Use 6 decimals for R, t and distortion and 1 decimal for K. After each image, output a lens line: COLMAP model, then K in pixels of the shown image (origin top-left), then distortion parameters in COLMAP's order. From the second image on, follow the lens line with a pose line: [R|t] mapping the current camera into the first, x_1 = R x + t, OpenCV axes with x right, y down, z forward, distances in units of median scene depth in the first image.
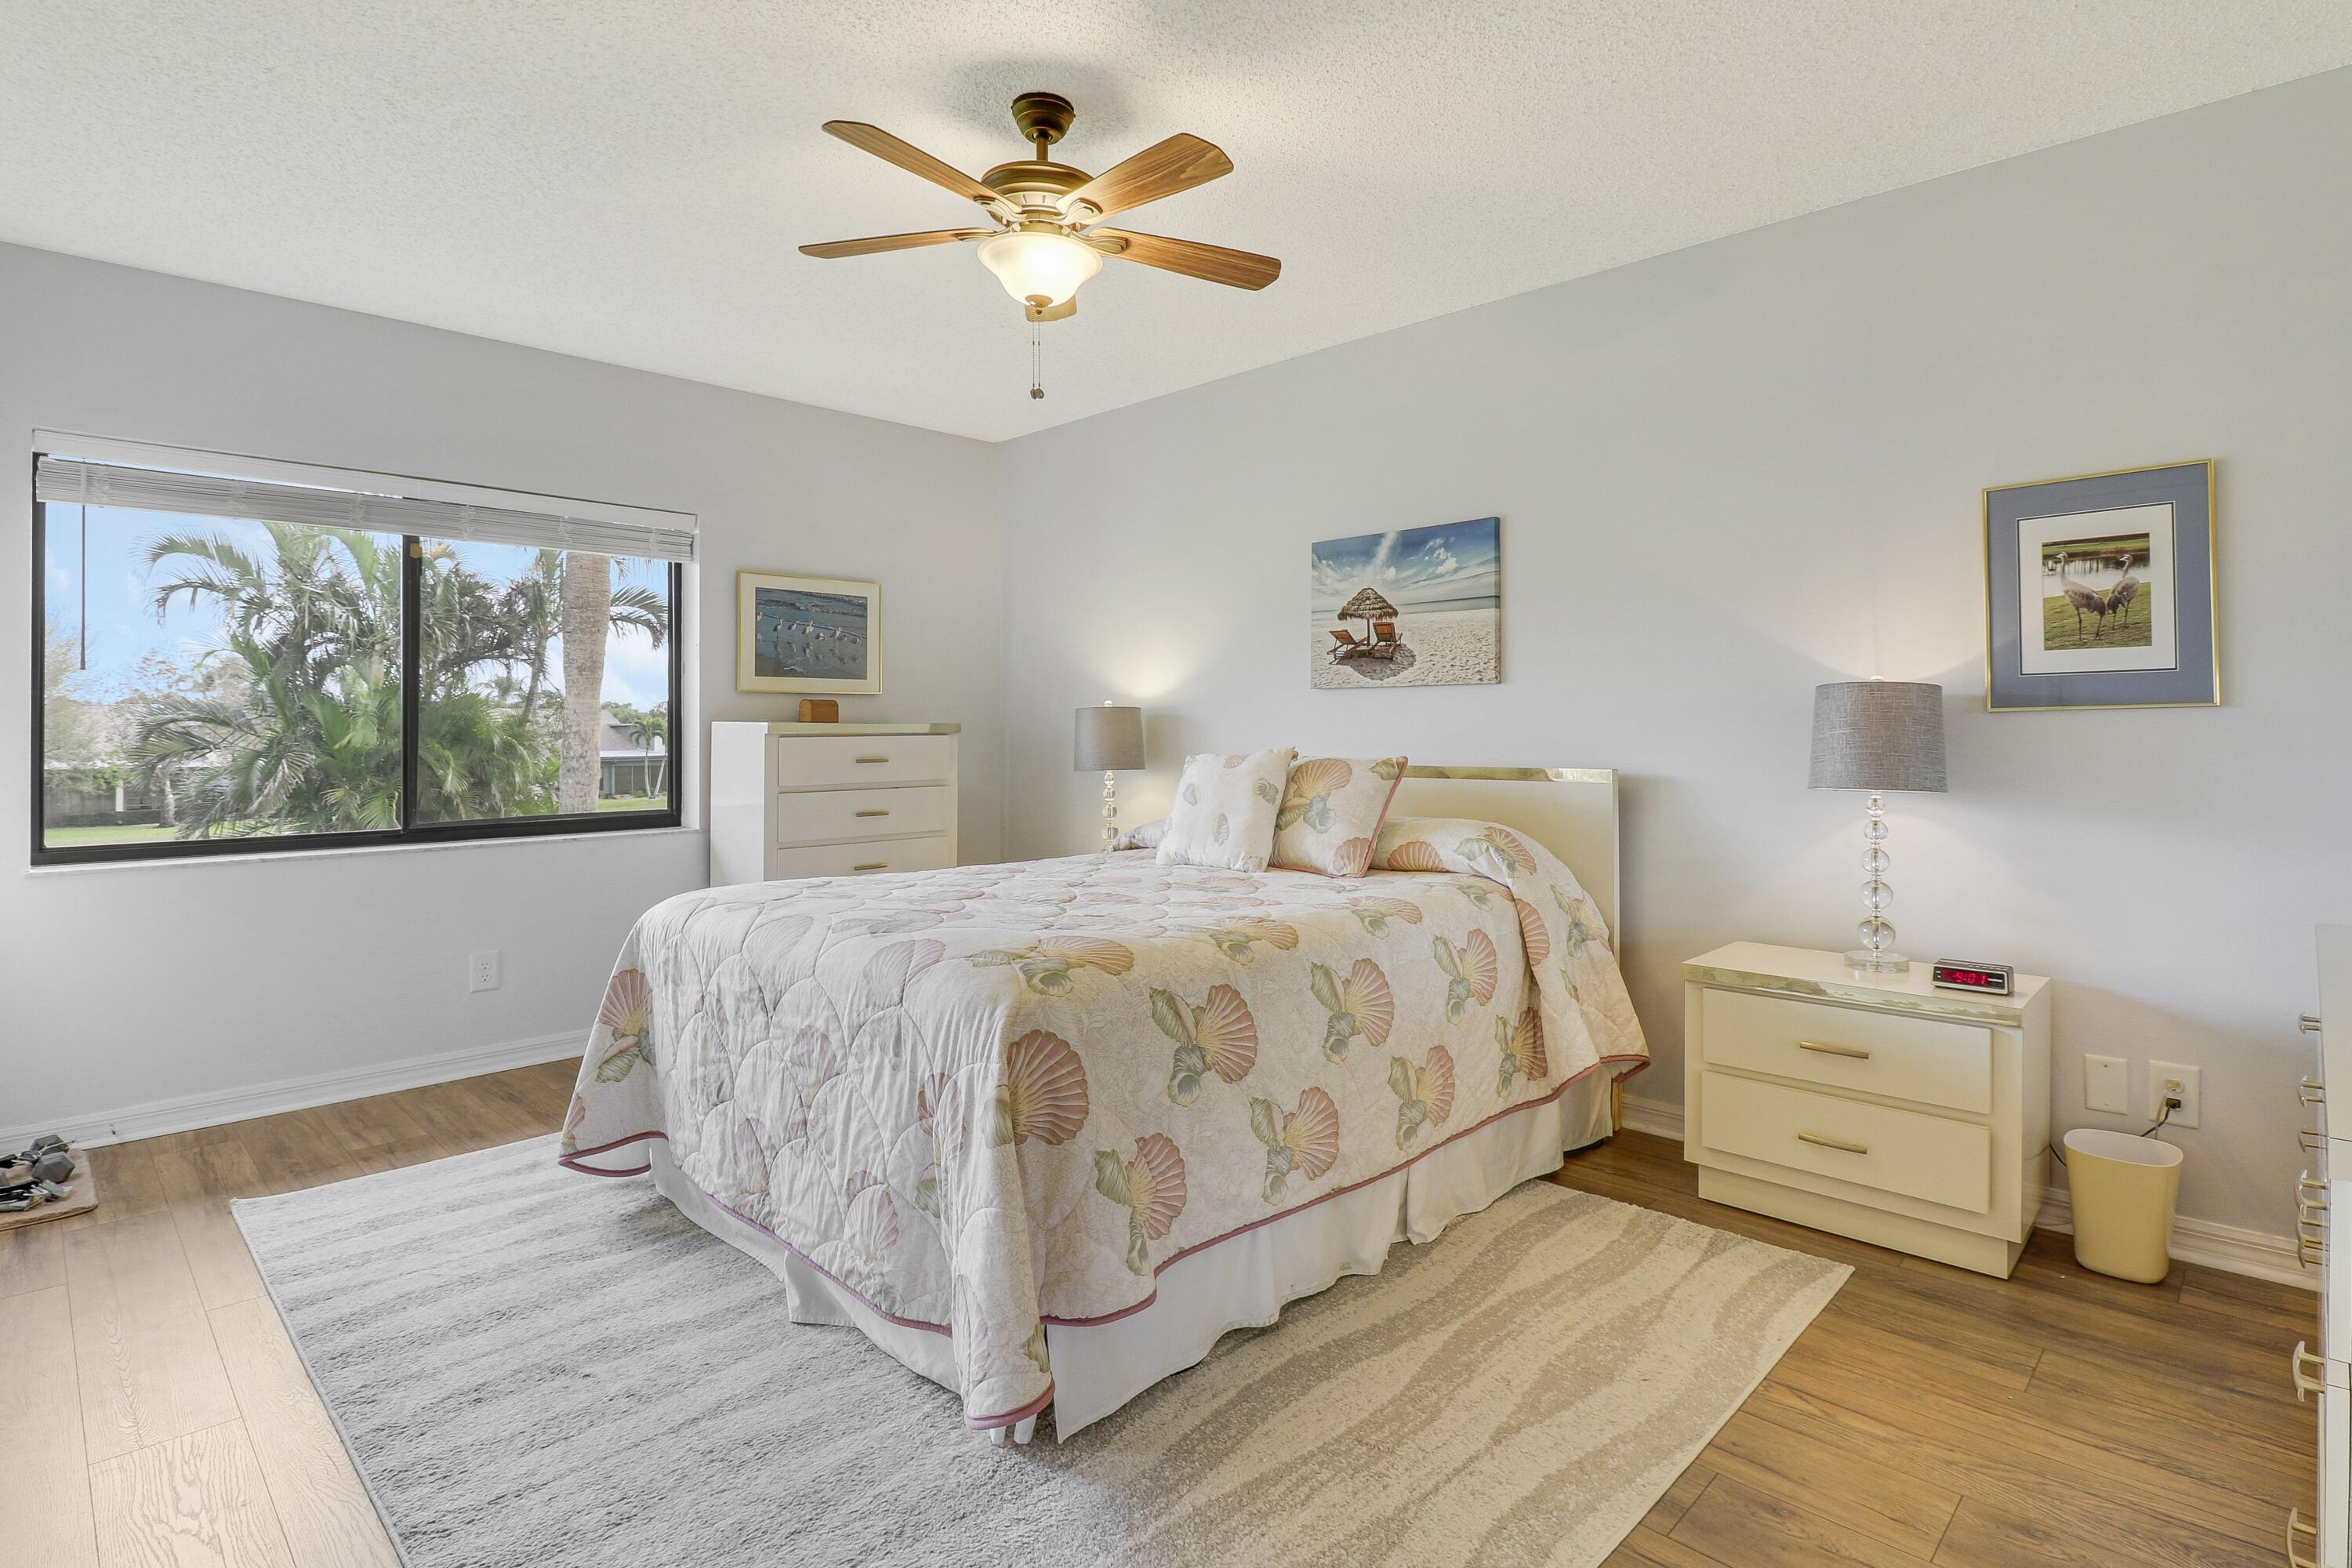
lens RADIAL K [[1145.6, 0, 1252.8], [0, 1145.6, 716.0], [0, 0, 1]] dist [0.000578, -0.010955]
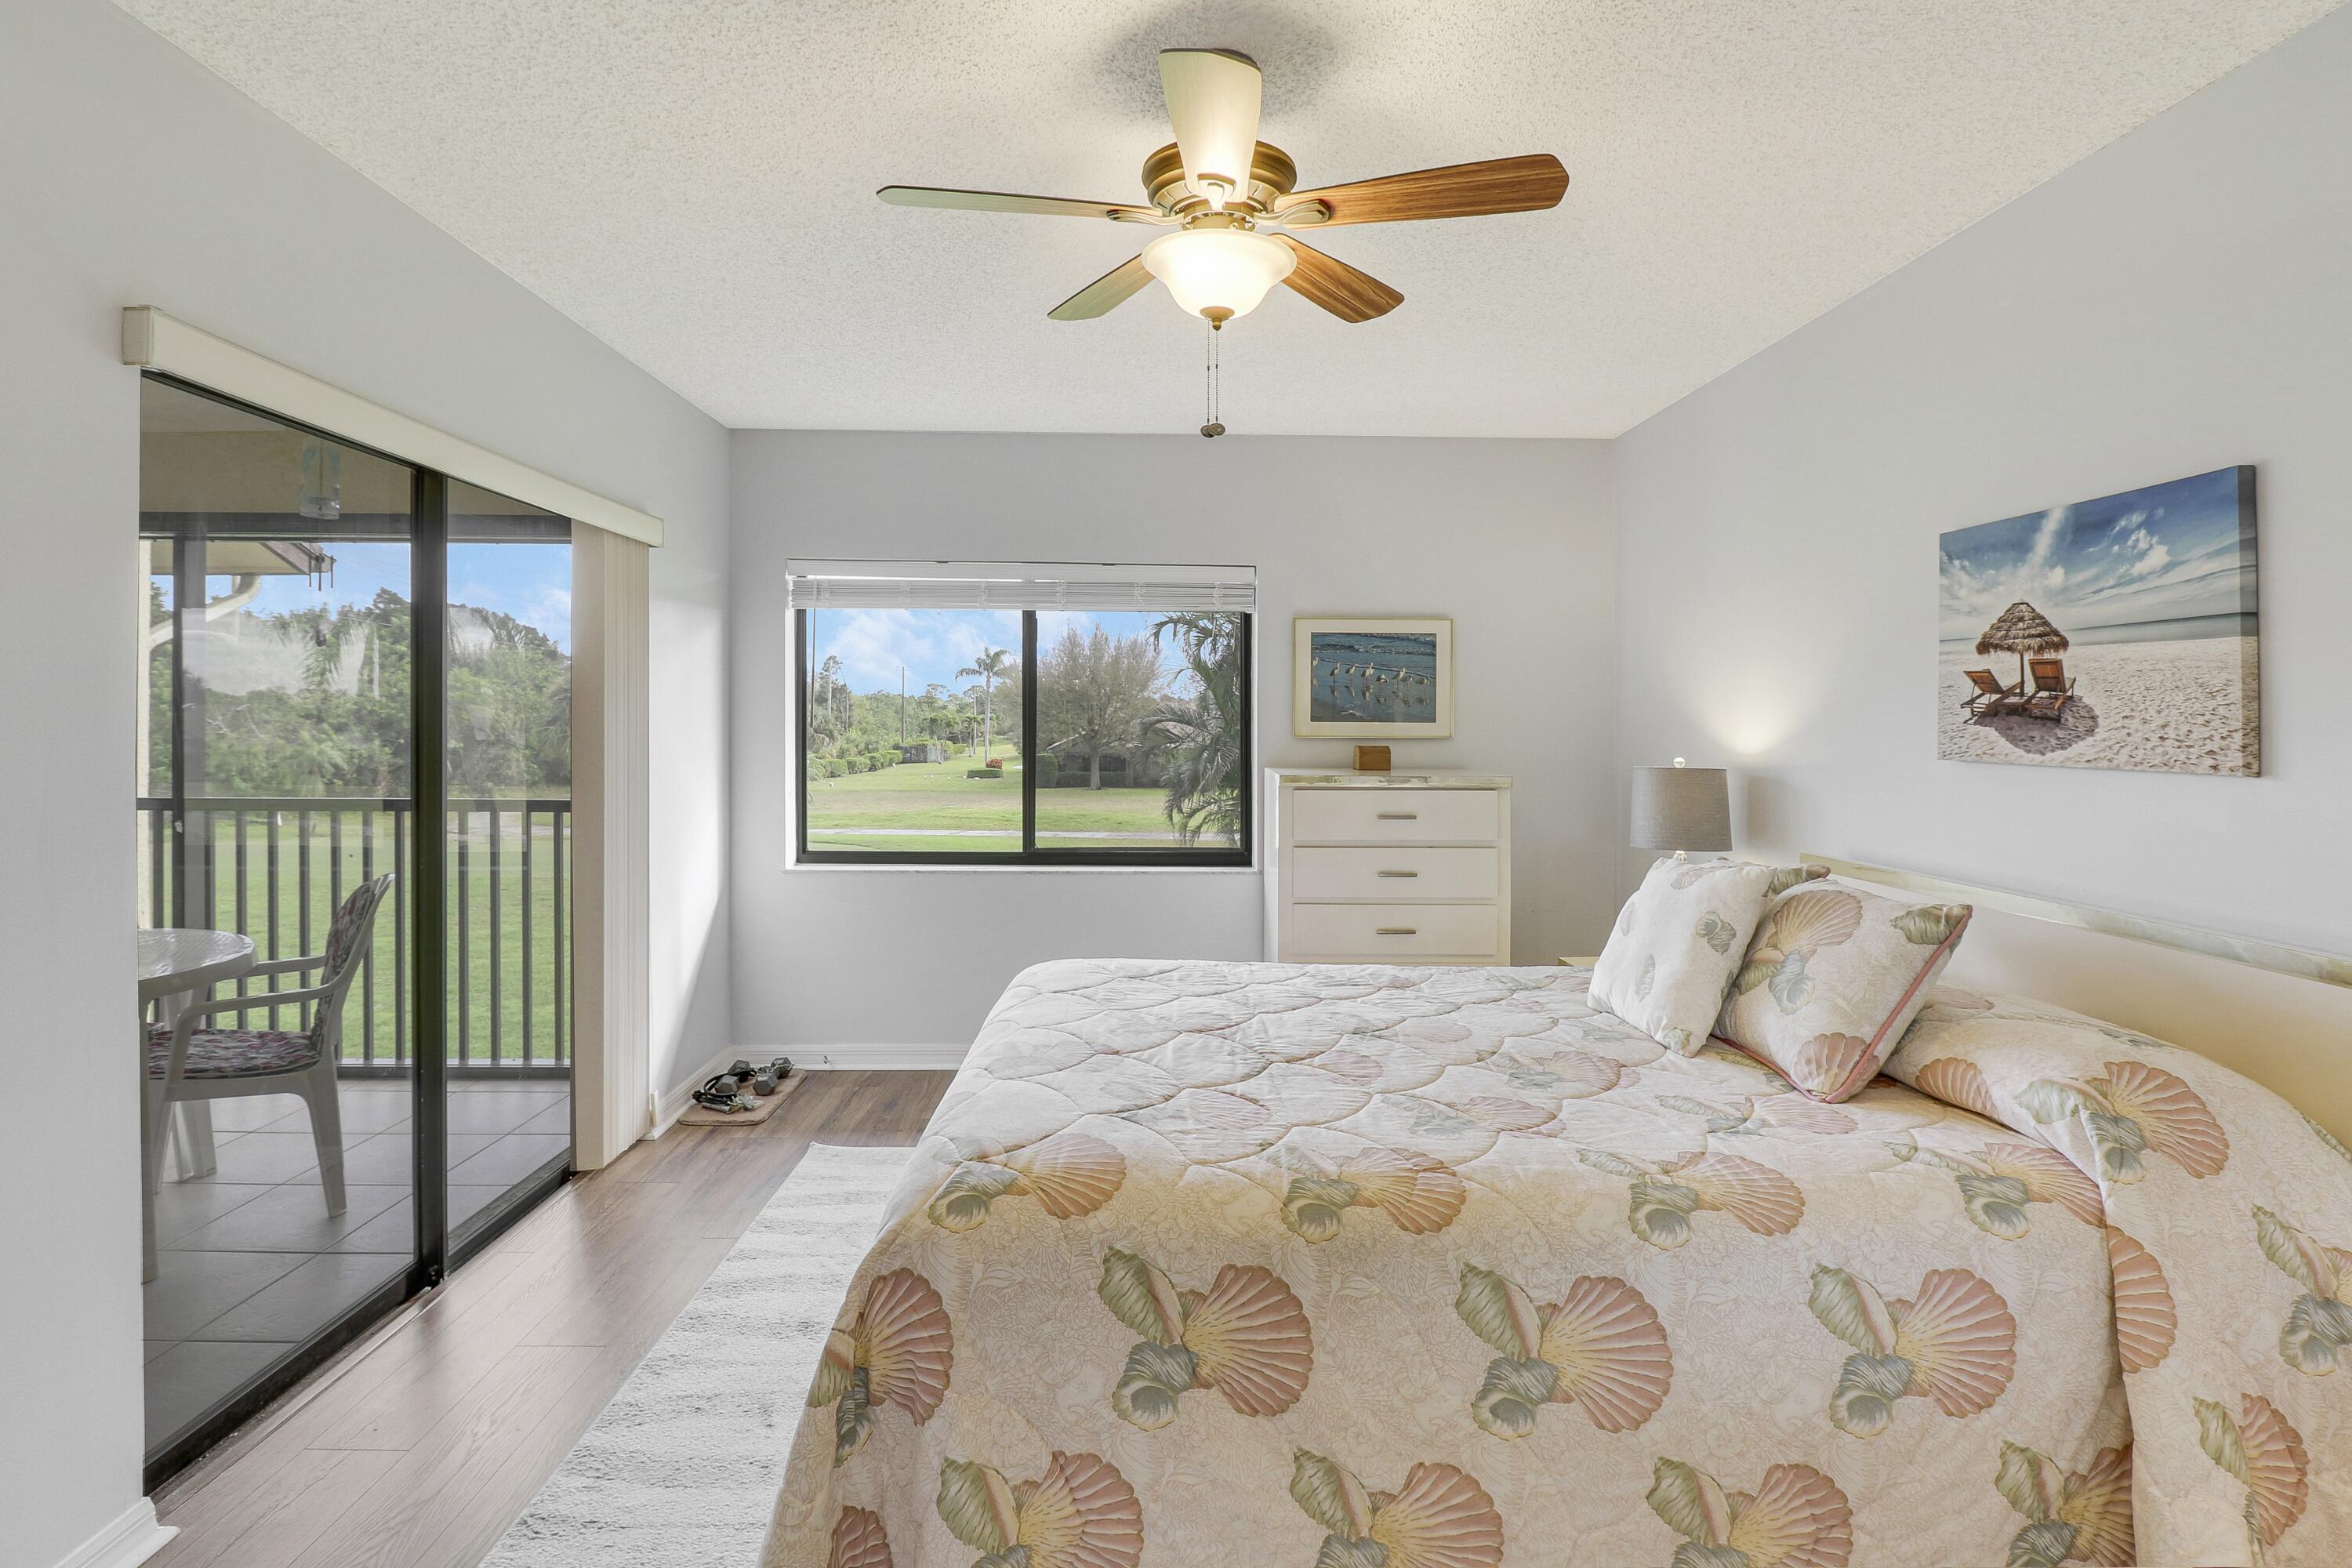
lens RADIAL K [[1145.6, 0, 1180.0], [0, 1145.6, 710.4], [0, 0, 1]] dist [0.000578, -0.010955]
pose [[0.696965, 0.007195, -0.717069, 0.245784], [-0.008171, 0.999964, 0.002091, -0.056497], [0.717058, 0.004402, 0.696999, 0.278050]]
